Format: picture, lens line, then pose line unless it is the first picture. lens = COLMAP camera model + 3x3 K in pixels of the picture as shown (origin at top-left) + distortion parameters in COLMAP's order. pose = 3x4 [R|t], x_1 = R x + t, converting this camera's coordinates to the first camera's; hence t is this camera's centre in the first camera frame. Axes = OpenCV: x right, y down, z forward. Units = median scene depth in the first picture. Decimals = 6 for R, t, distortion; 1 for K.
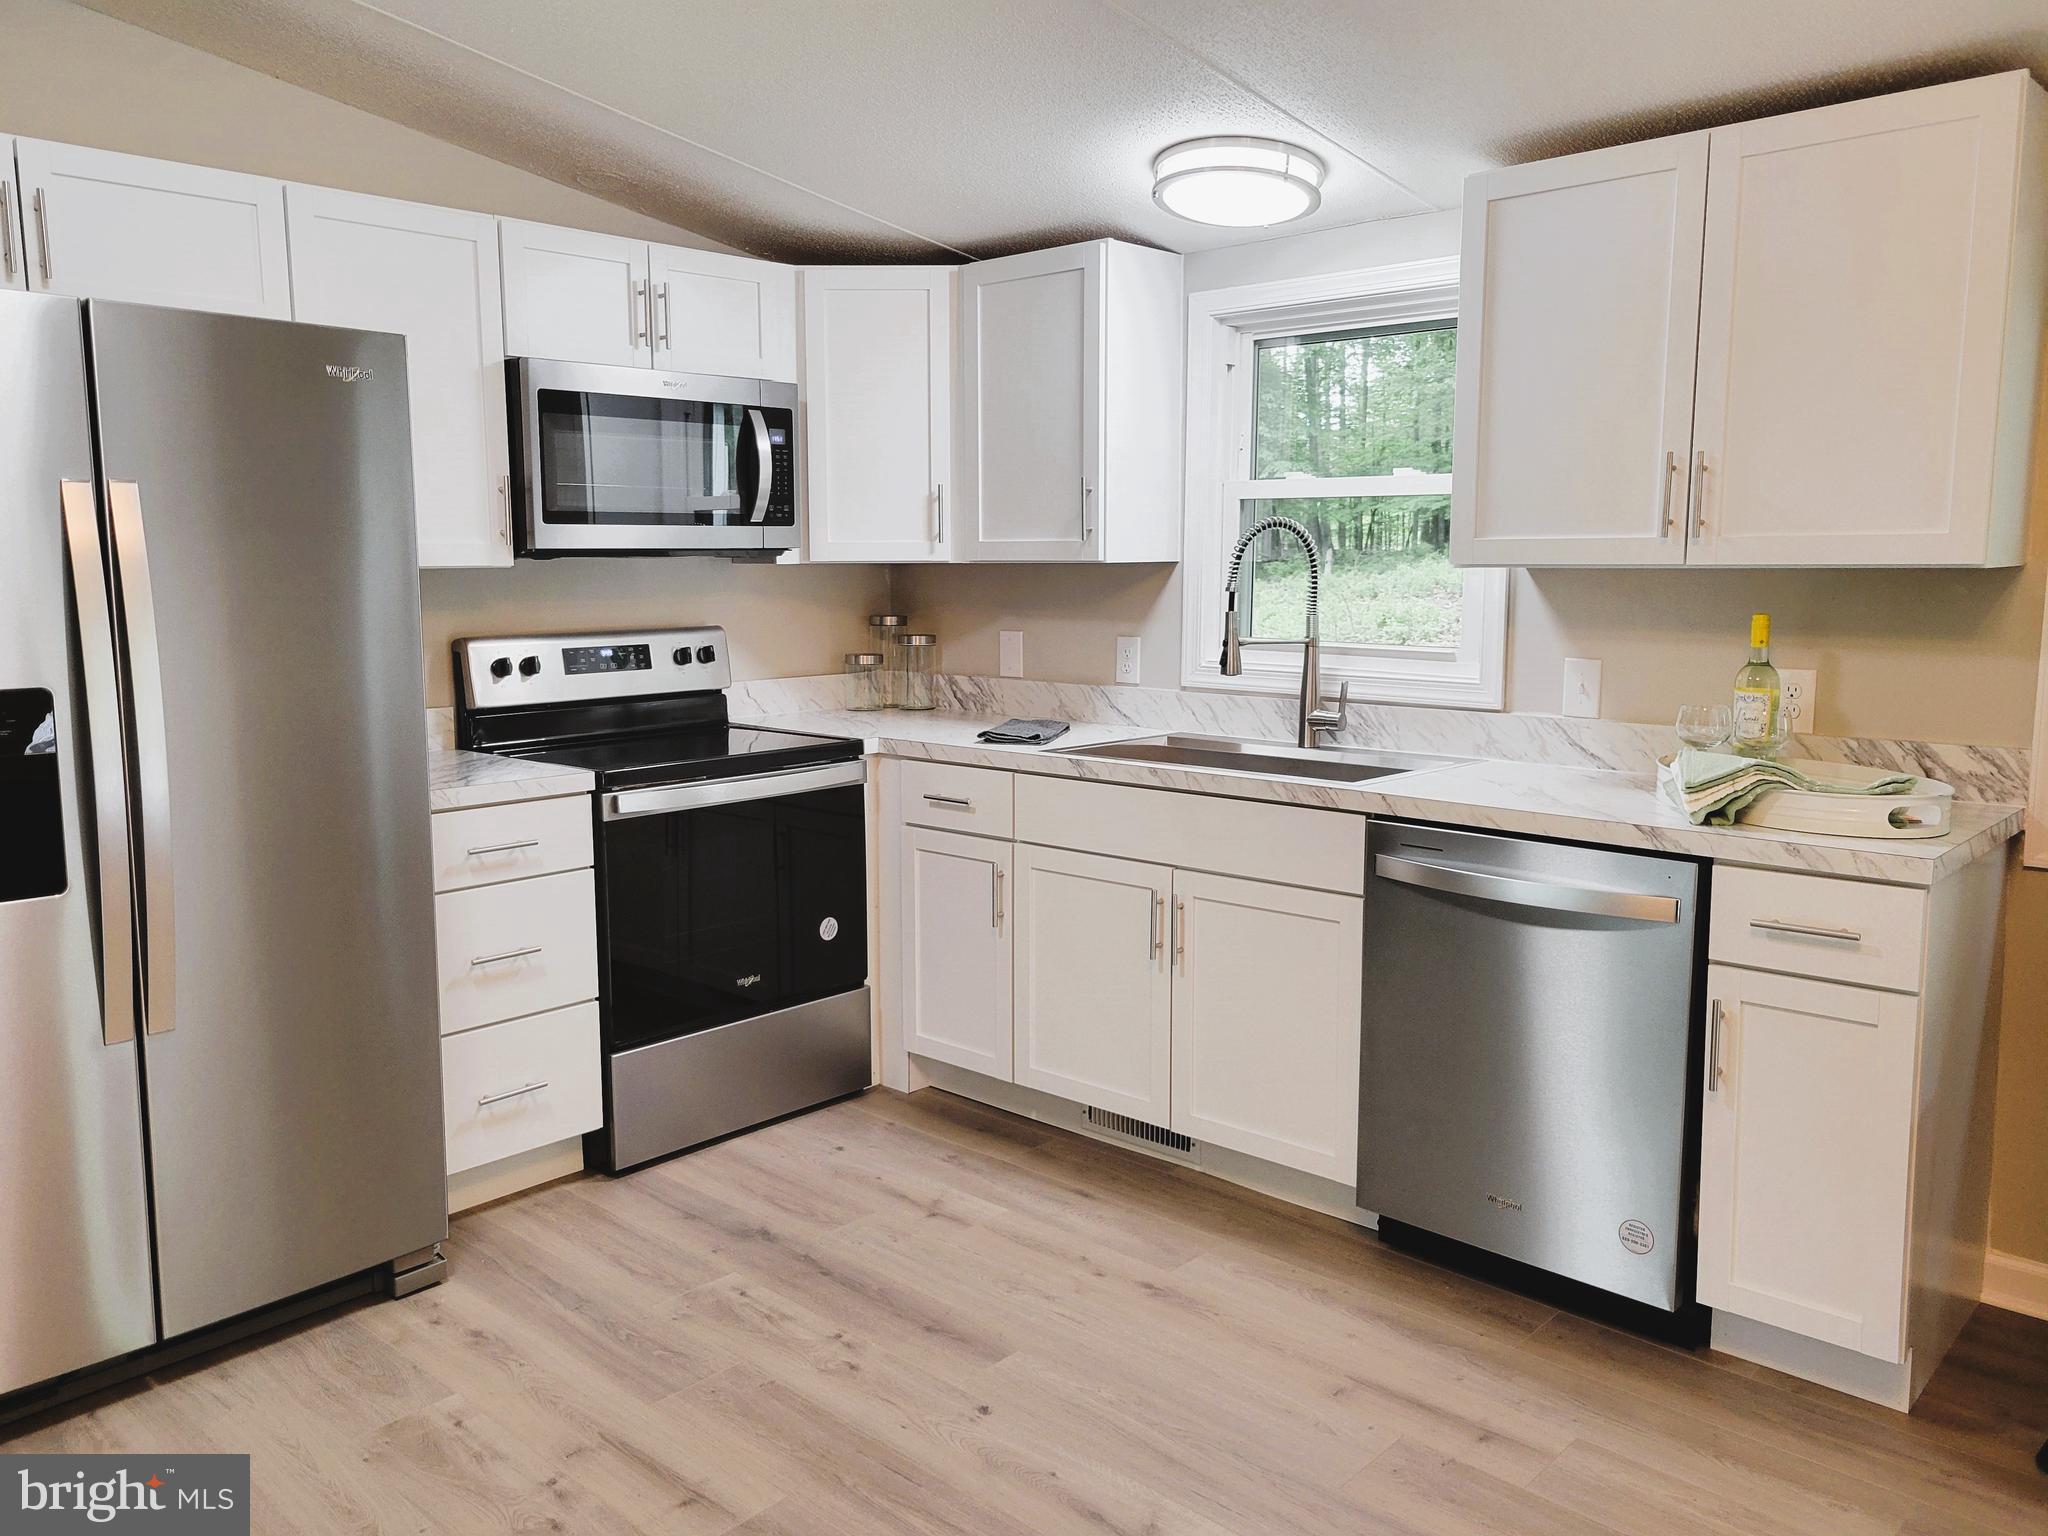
lens RADIAL K [[1565.6, 0, 969.0], [0, 1565.6, 761.3], [0, 0, 1]] dist [0.047350, -0.031348]
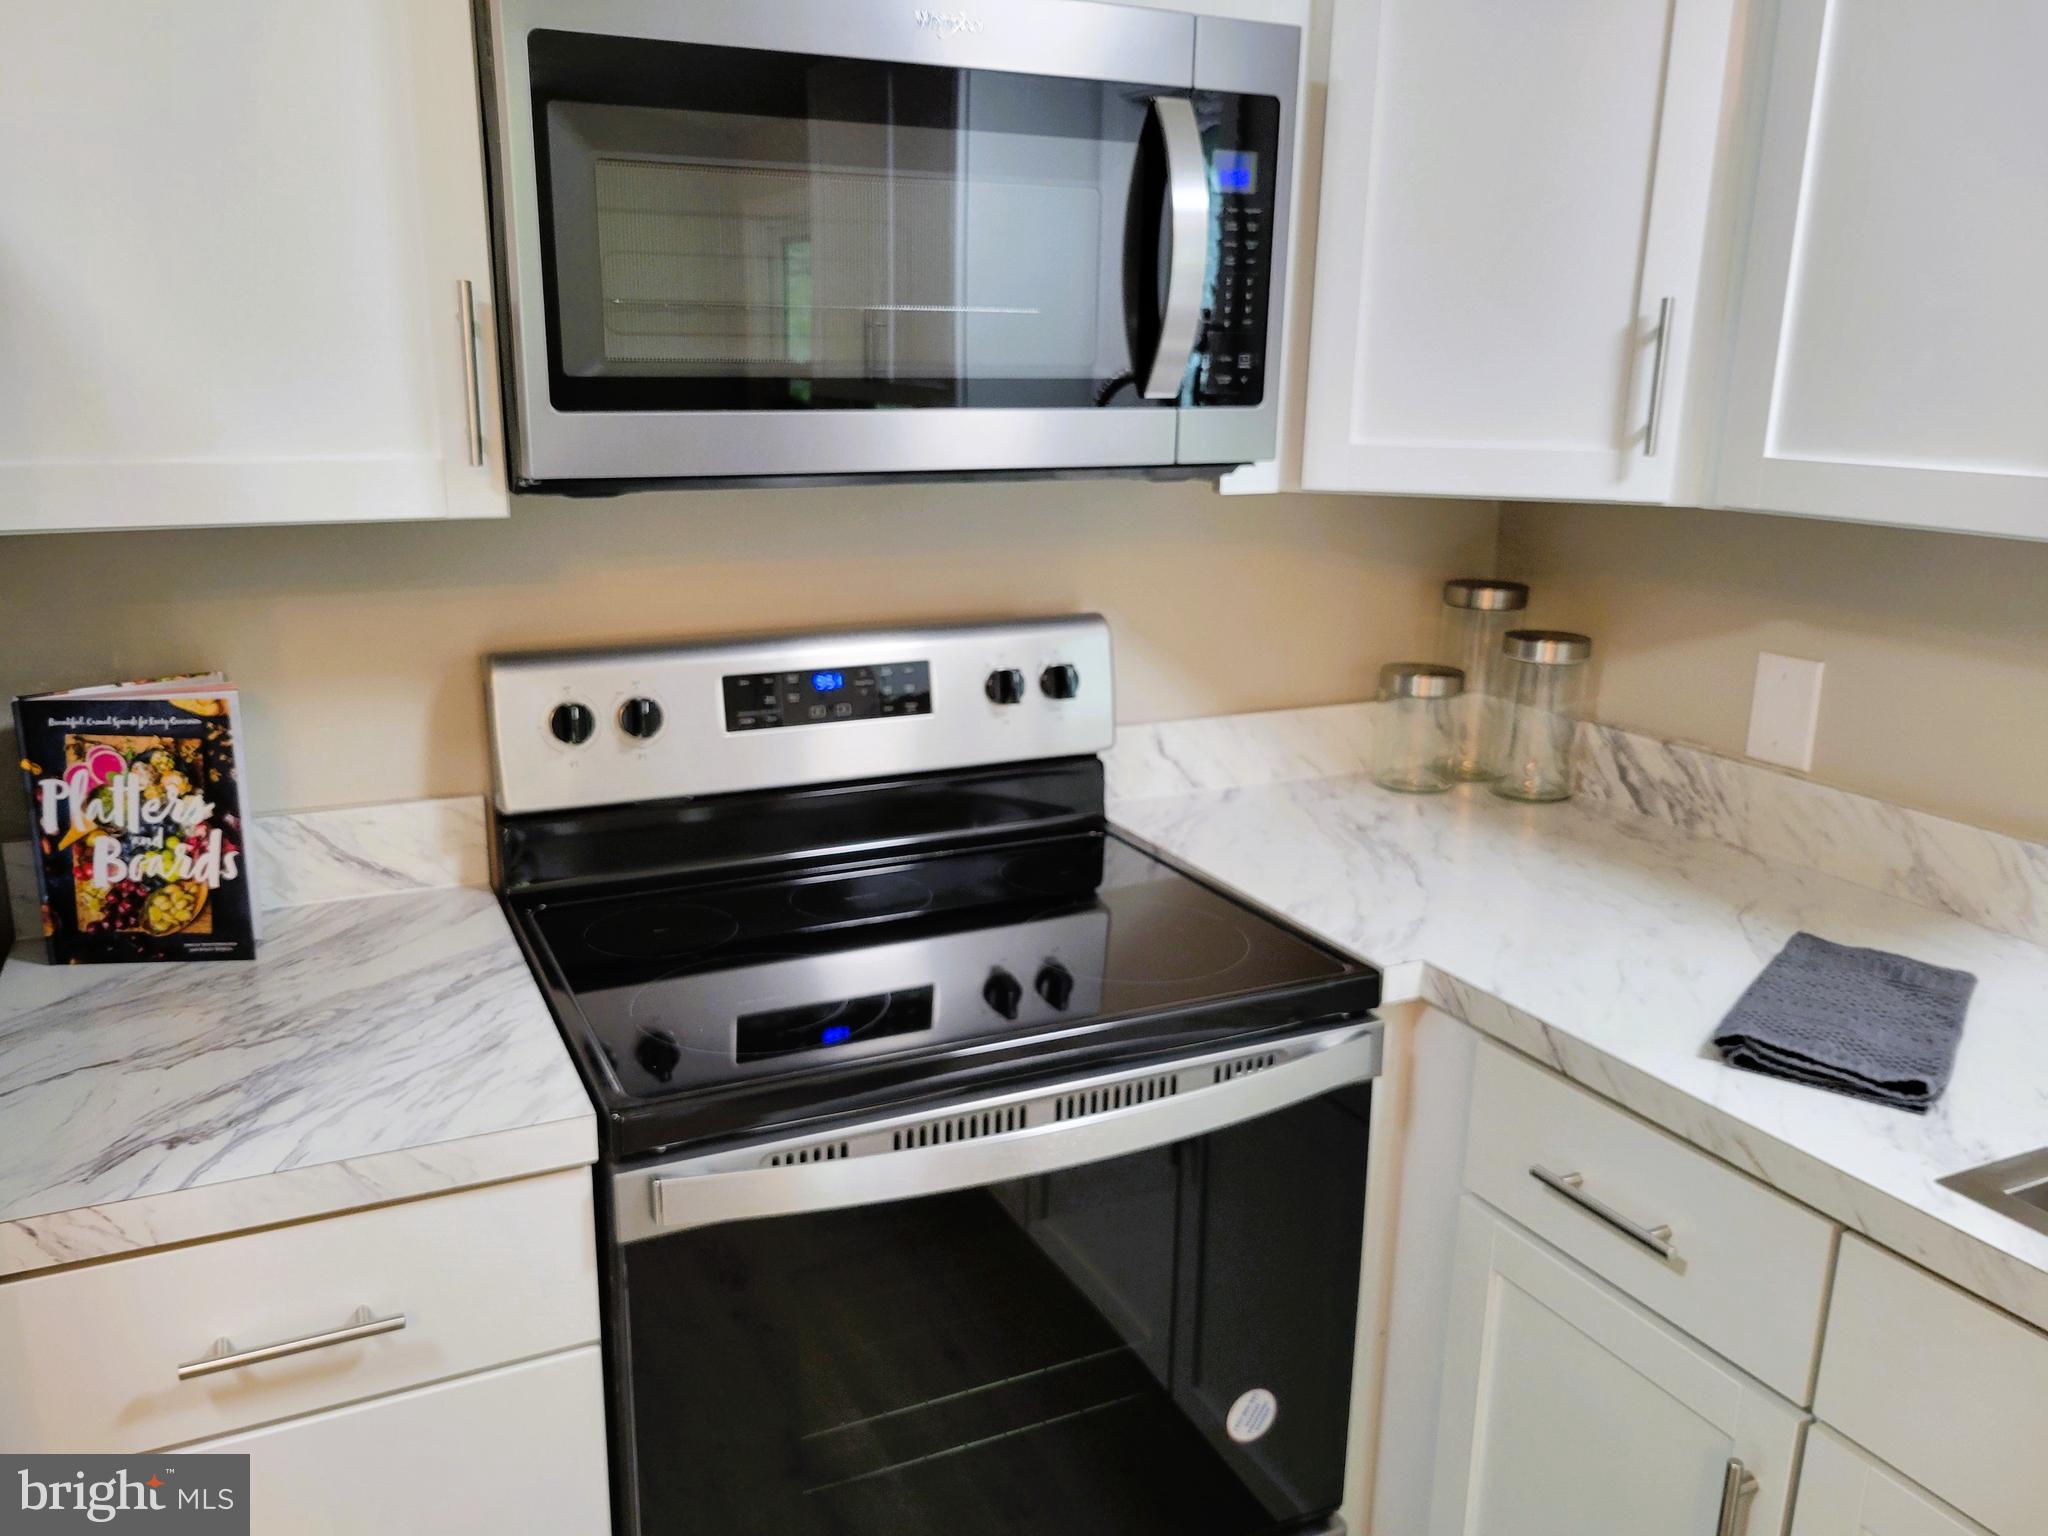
lens RADIAL K [[1555.9, 0, 999.5], [0, 1555.9, 777.2], [0, 0, 1]] dist [0.046702, -0.037472]
pose [[0.938171, 0.104264, -0.330098, -0.033804], [-0.060737, 0.988349, 0.139558, -0.111387], [0.340803, -0.110880, 0.933573, 0.612363]]
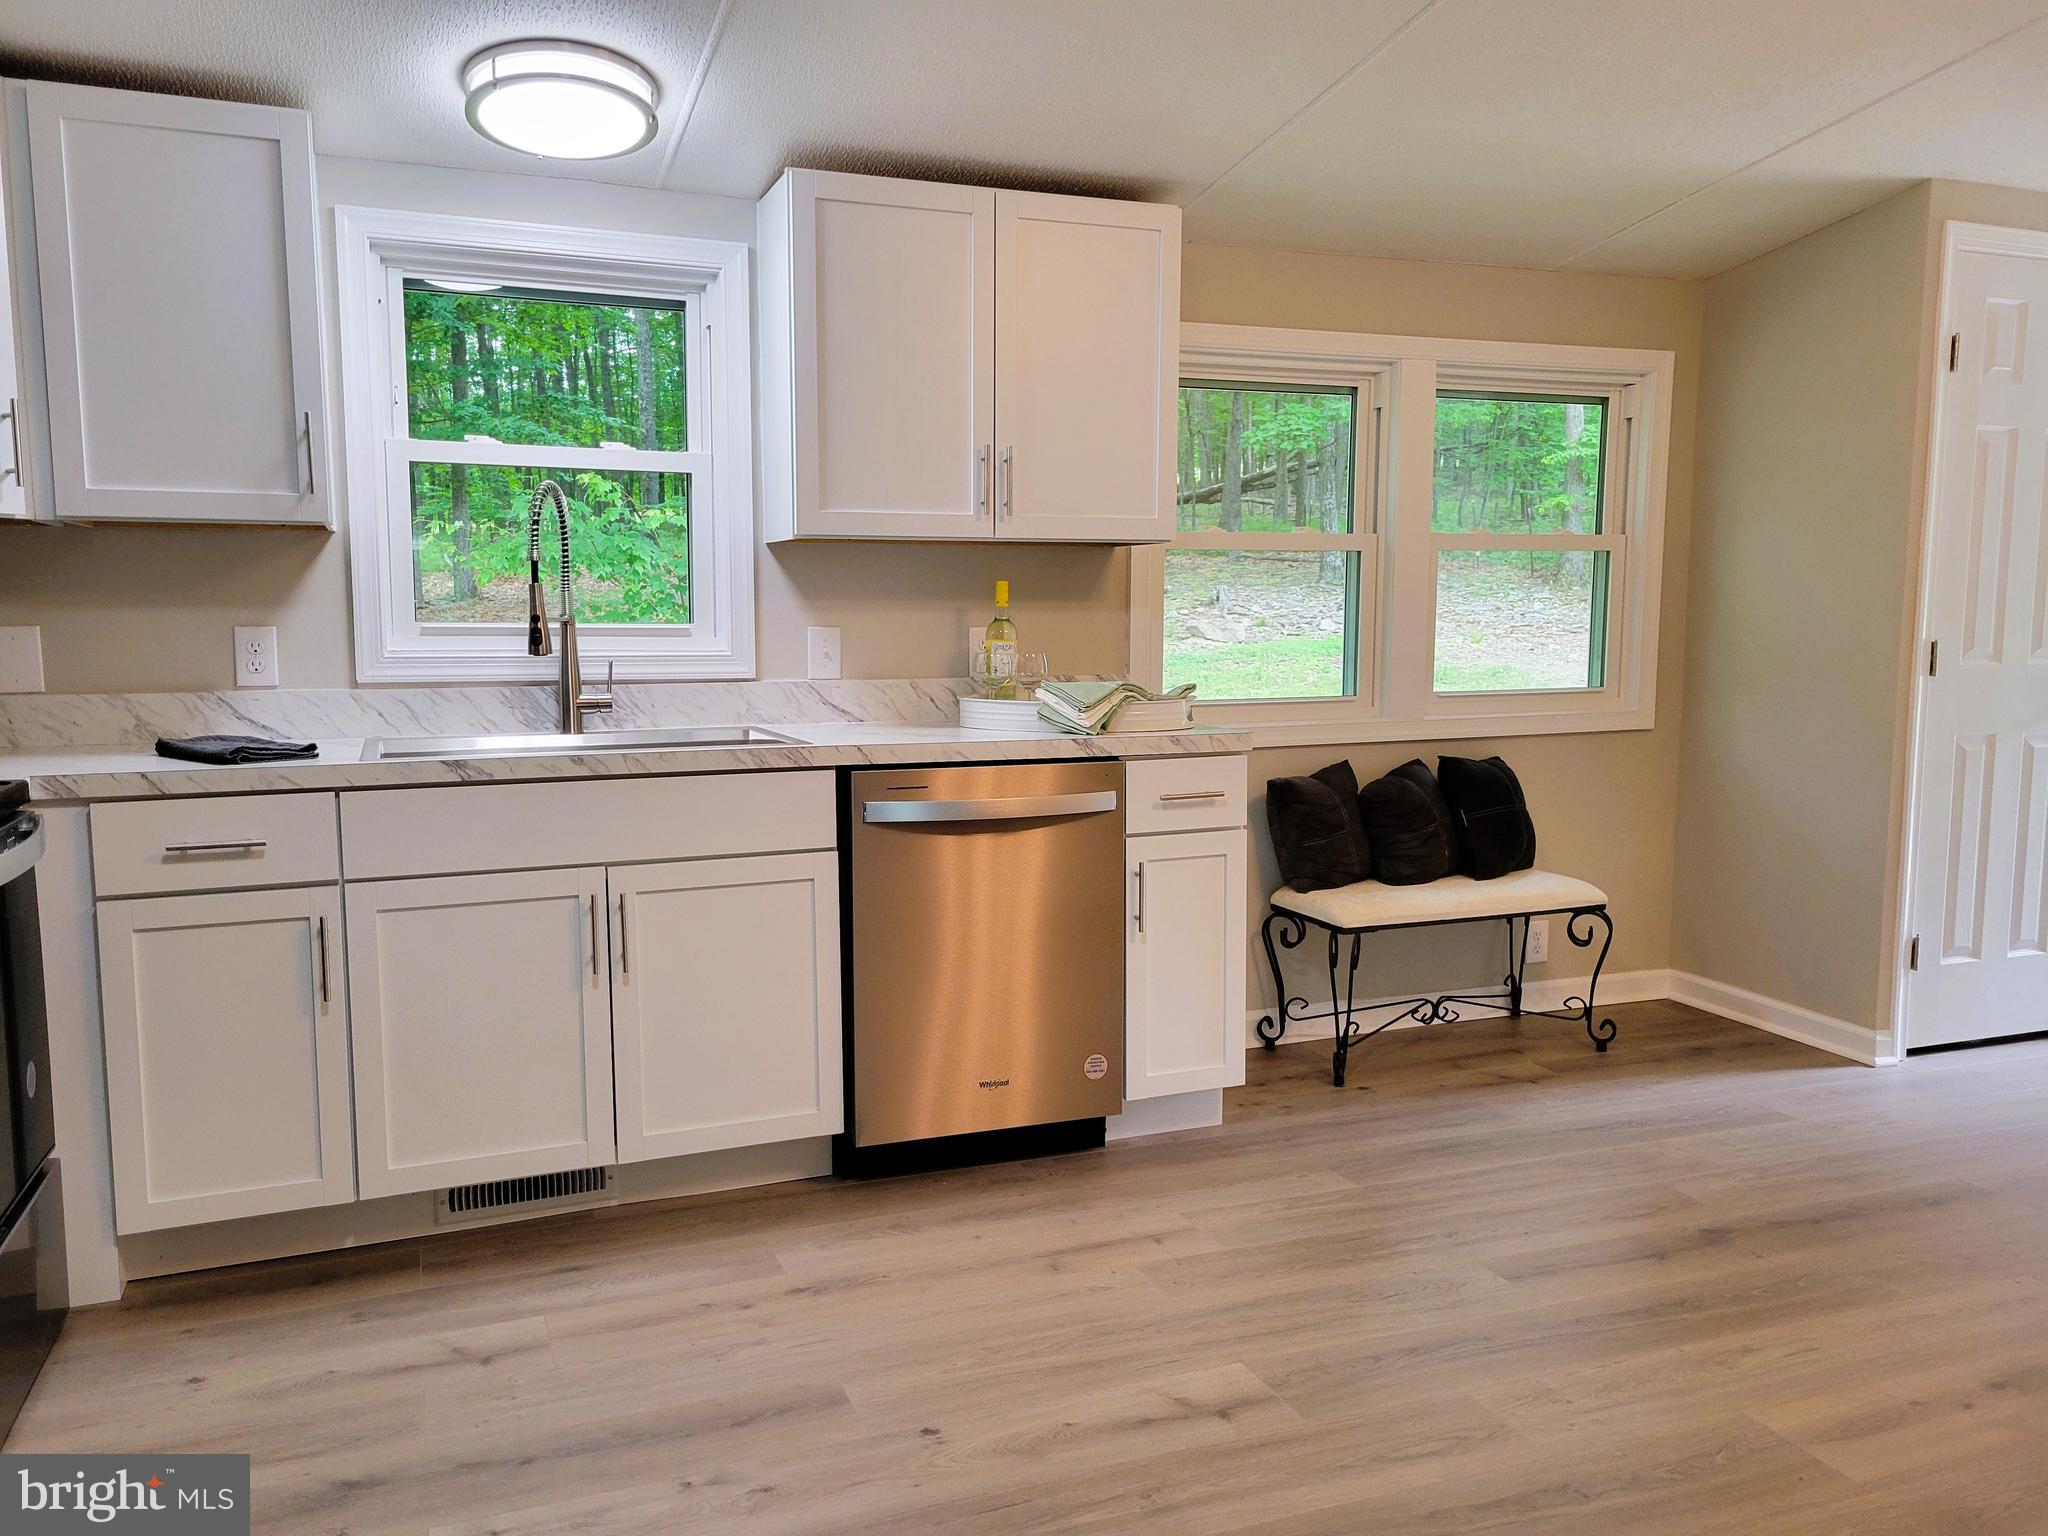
lens RADIAL K [[1555.9, 0, 999.5], [0, 1555.9, 777.2], [0, 0, 1]] dist [0.046702, -0.037472]
pose [[0.410827, -0.095584, 0.906689, -0.495432], [0.120671, 0.991441, 0.049842, 0.000894], [-0.903692, 0.088934, 0.418844, 0.367984]]
